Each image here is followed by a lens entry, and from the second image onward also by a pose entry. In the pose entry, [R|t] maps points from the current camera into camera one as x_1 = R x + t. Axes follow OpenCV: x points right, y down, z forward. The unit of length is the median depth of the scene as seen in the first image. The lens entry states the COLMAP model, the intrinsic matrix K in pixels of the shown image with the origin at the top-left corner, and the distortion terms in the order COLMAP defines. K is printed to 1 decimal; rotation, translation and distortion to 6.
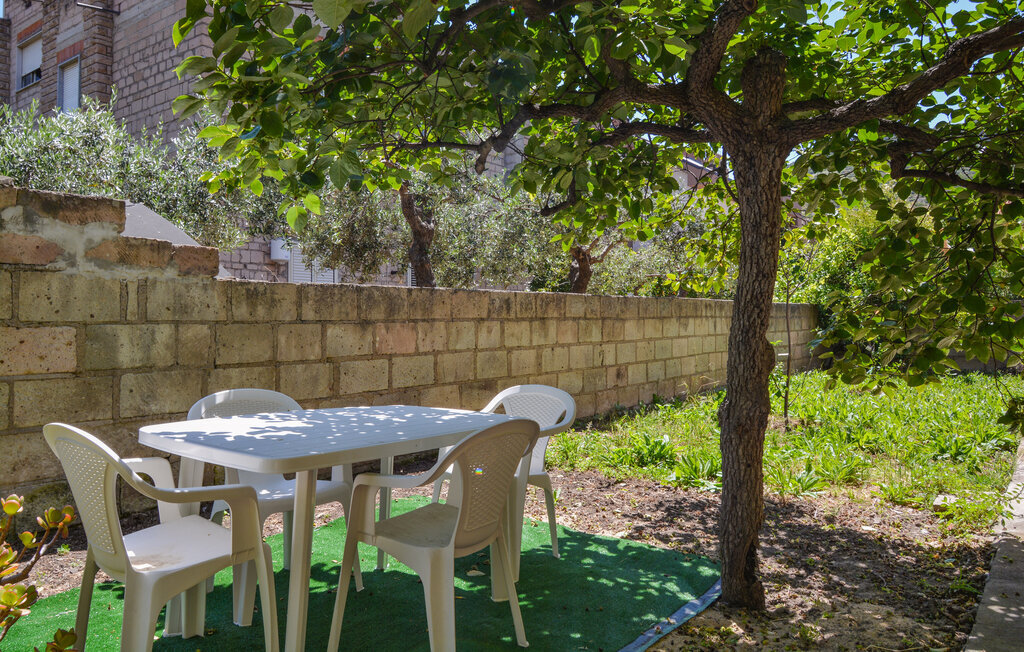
lens RADIAL K [[768.0, 0, 511.8], [0, 768.0, 324.9], [0, 0, 1]] dist [-0.005753, -0.002202]
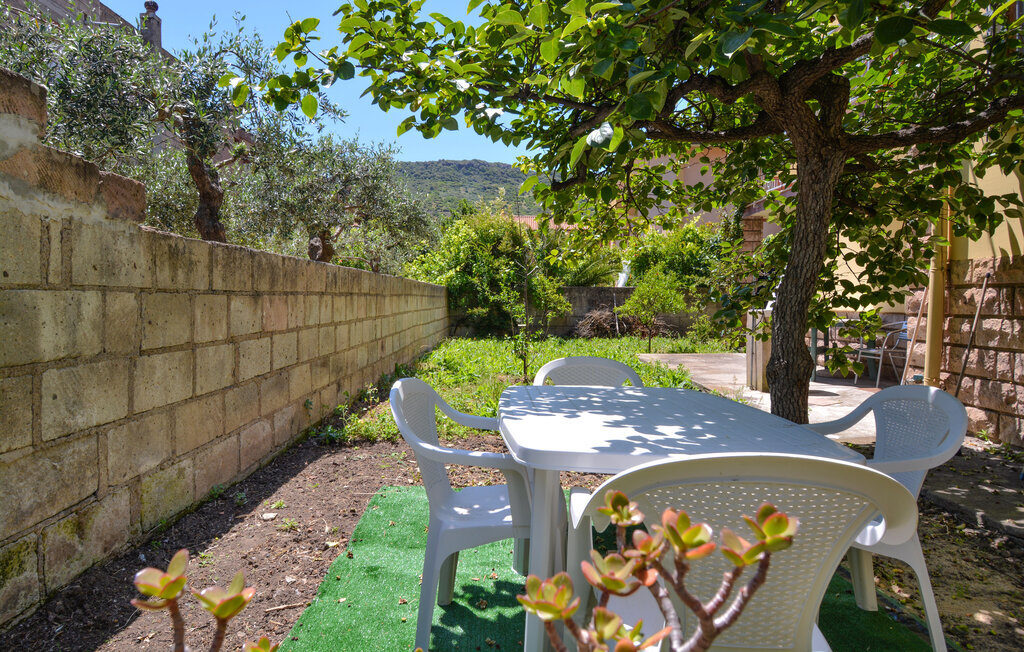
lens RADIAL K [[629.9, 0, 511.0], [0, 629.9, 322.9], [0, 0, 1]] dist [0.003214, -0.016105]
pose [[0.796166, -0.014166, 0.604913, -0.492743], [-0.003685, 0.999594, 0.028259, 0.009778], [-0.605067, -0.024728, 0.795790, 0.358077]]
